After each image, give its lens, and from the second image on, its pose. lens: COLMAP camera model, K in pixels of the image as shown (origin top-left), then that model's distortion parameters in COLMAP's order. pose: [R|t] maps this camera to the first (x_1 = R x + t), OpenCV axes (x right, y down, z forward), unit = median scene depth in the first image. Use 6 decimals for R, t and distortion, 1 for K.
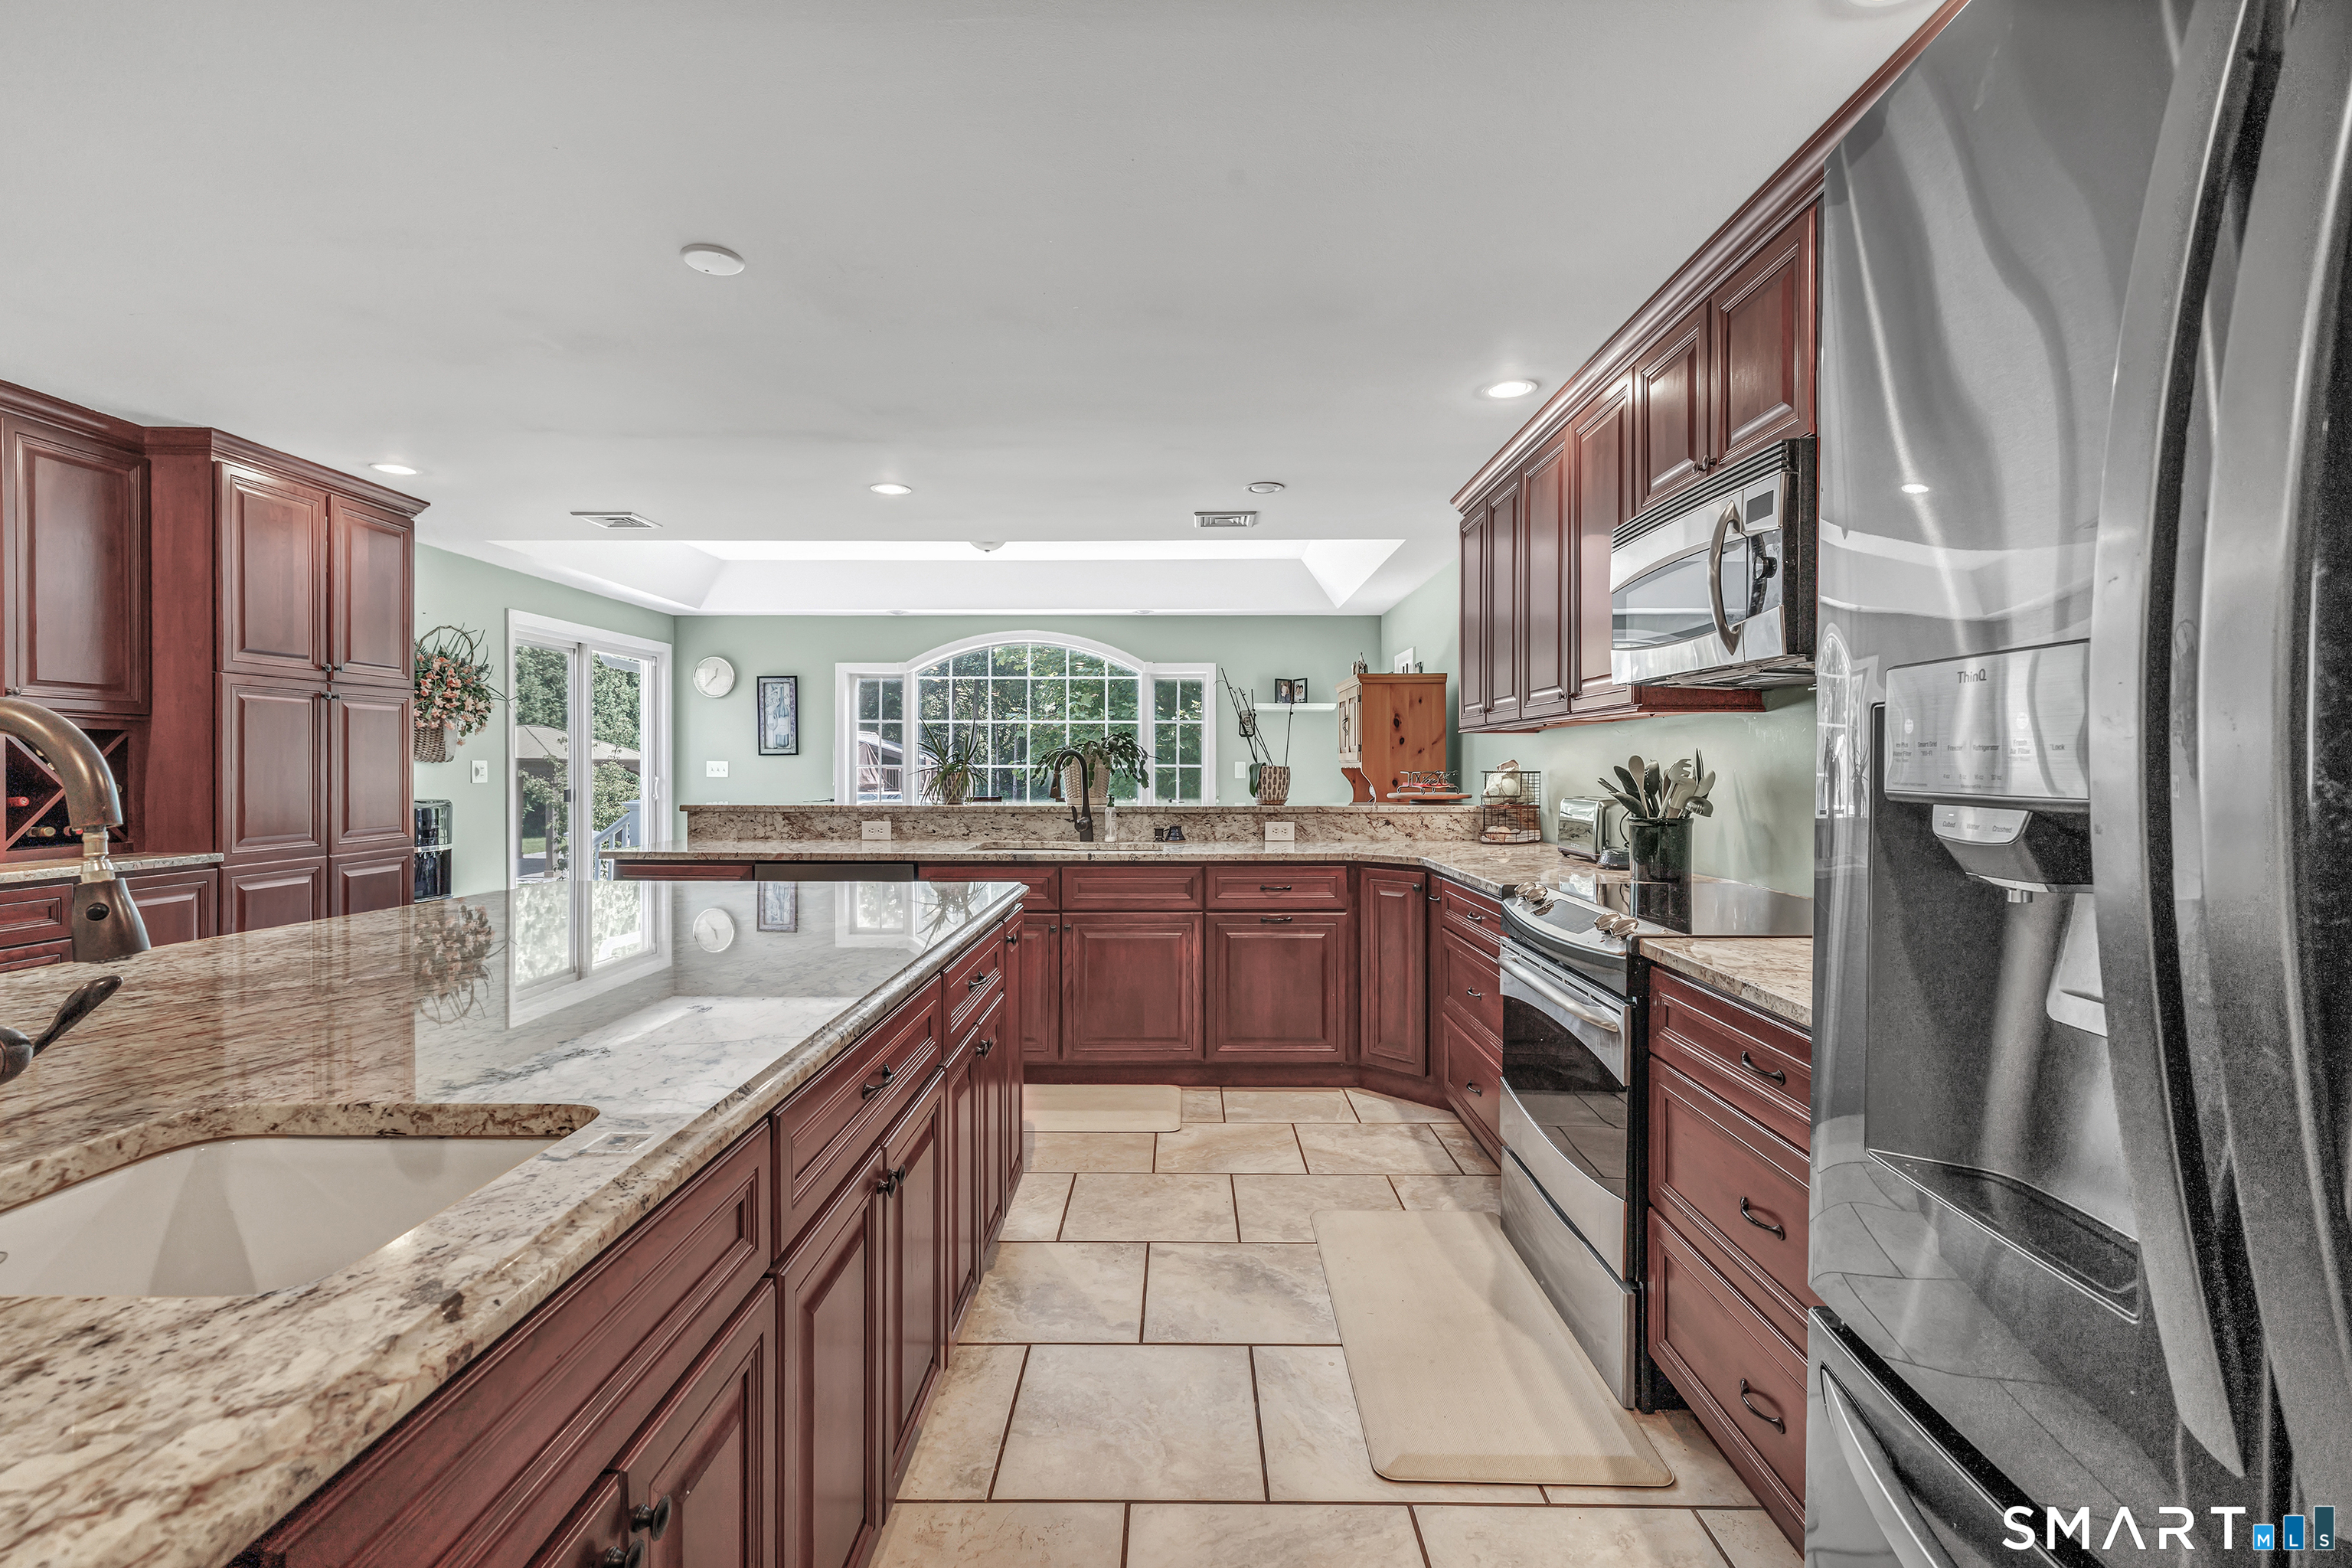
lens RADIAL K [[1043.1, 0, 1177.9], [0, 1043.1, 767.0], [0, 0, 1]] dist [0.000215, -0.000547]
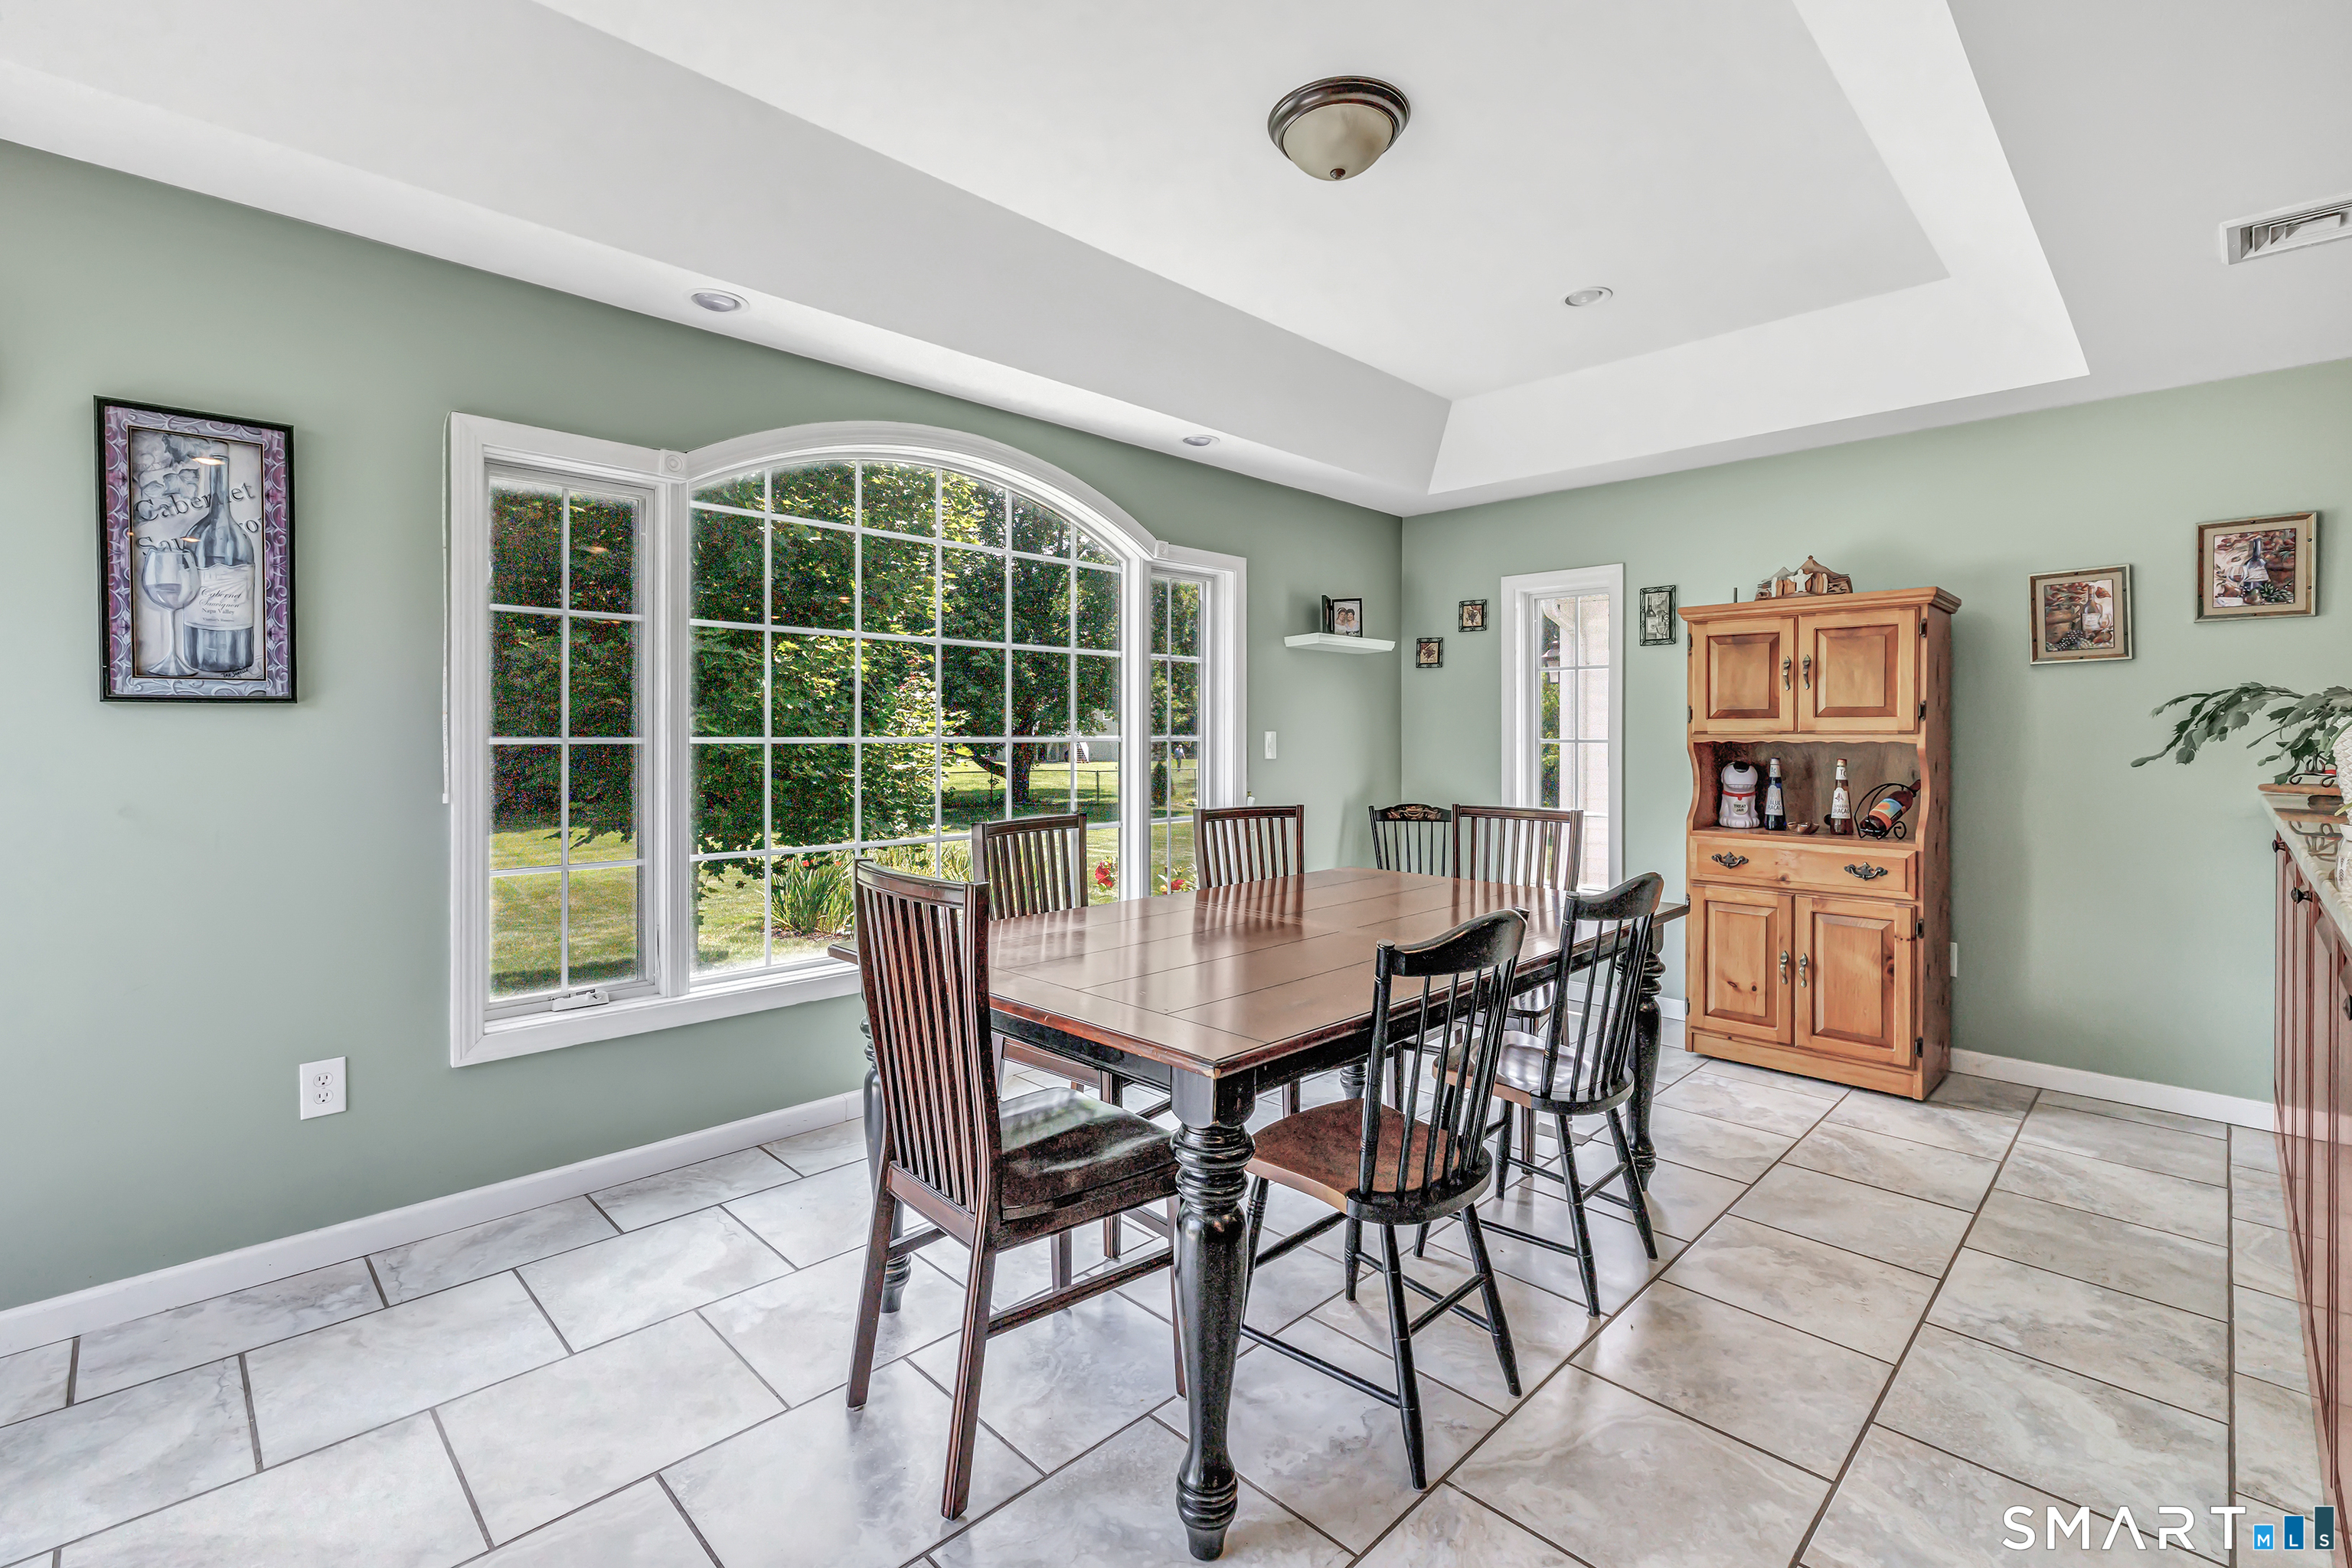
lens RADIAL K [[1043.1, 0, 1163.5], [0, 1043.1, 751.3], [0, 0, 1]] dist [0.000215, -0.000547]
pose [[0.715891, -0.009574, 0.698147, -0.395709], [0.001186, 0.999921, 0.012496, -0.001758], [-0.698212, -0.008118, 0.715846, 0.630841]]
